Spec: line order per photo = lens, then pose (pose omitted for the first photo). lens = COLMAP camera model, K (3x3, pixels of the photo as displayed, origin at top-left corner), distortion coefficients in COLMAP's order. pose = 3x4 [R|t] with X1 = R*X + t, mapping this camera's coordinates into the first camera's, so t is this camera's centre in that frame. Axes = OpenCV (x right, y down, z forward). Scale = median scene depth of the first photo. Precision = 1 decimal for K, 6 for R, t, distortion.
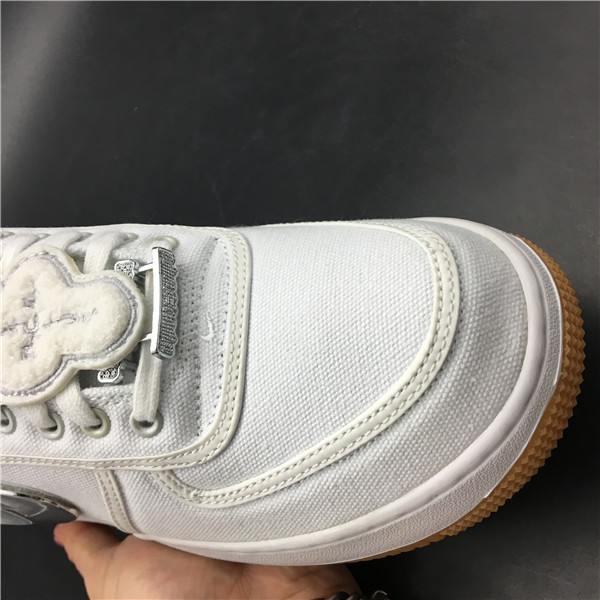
lens RADIAL K [[698.2, 0, 300.0], [0, 698.2, 300.0], [0, 0, 1]] dist [0.082708, -0.026338]
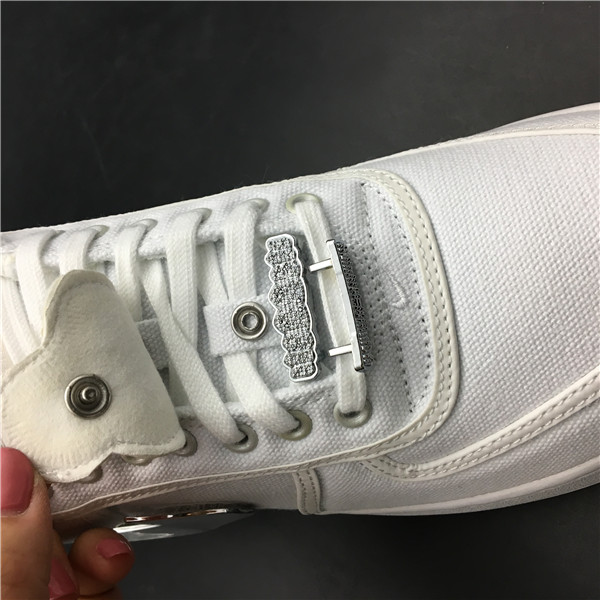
lens RADIAL K [[698.2, 0, 300.0], [0, 698.2, 300.0], [0, 0, 1]] dist [0.082708, -0.026338]
pose [[0.969881, -0.232630, 0.072215, -0.320686], [0.216462, 0.959099, 0.182409, -0.137918], [-0.111695, -0.161283, 0.980567, 0.174045]]
